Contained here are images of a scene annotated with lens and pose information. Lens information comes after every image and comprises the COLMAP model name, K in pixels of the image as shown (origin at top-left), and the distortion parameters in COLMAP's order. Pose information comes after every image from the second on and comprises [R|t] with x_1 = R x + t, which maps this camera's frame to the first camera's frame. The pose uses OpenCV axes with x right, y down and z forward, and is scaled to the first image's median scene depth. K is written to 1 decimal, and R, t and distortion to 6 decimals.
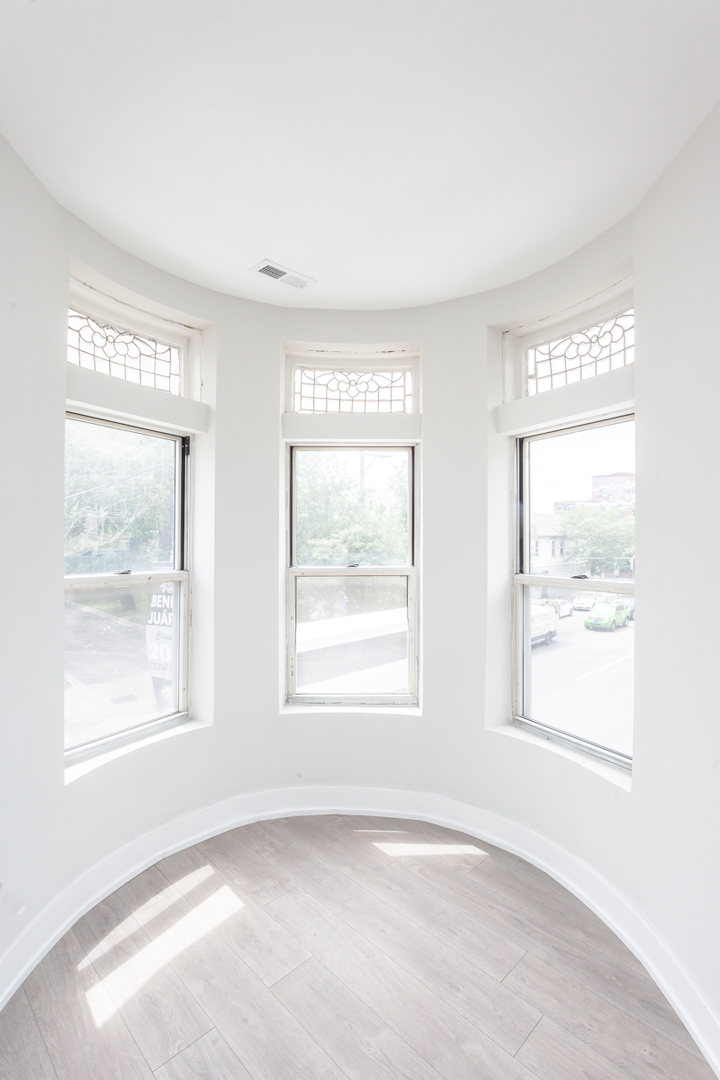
lens RADIAL K [[522.7, 0, 351.4], [0, 522.7, 548.8], [0, 0, 1]] dist [0.004431, 0.002188]
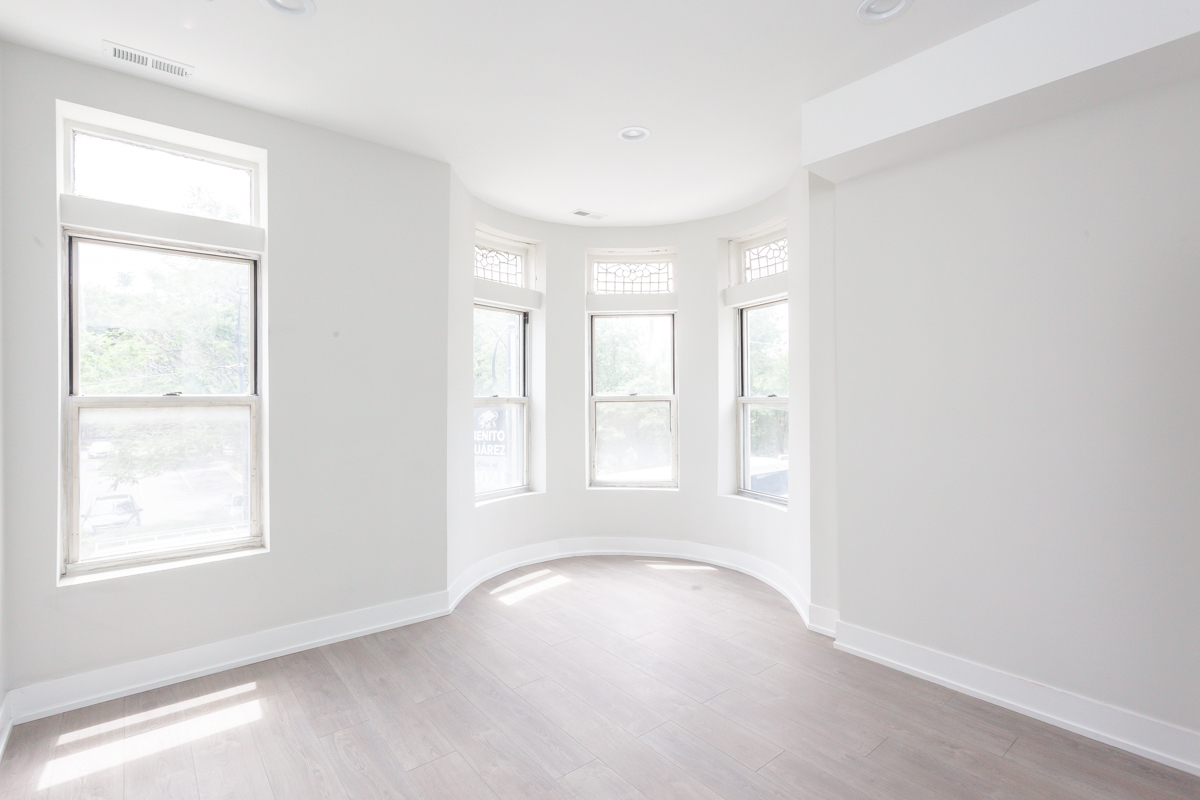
lens RADIAL K [[580.8, 0, 601.2], [0, 580.8, 398.2], [0, 0, 1]] dist [0.004431, 0.002188]
pose [[0.997518, -0.009000, -0.069840, 0.029731], [0.008030, 0.999868, -0.014157, 0.073183], [0.069958, 0.013561, 0.997458, -0.733216]]
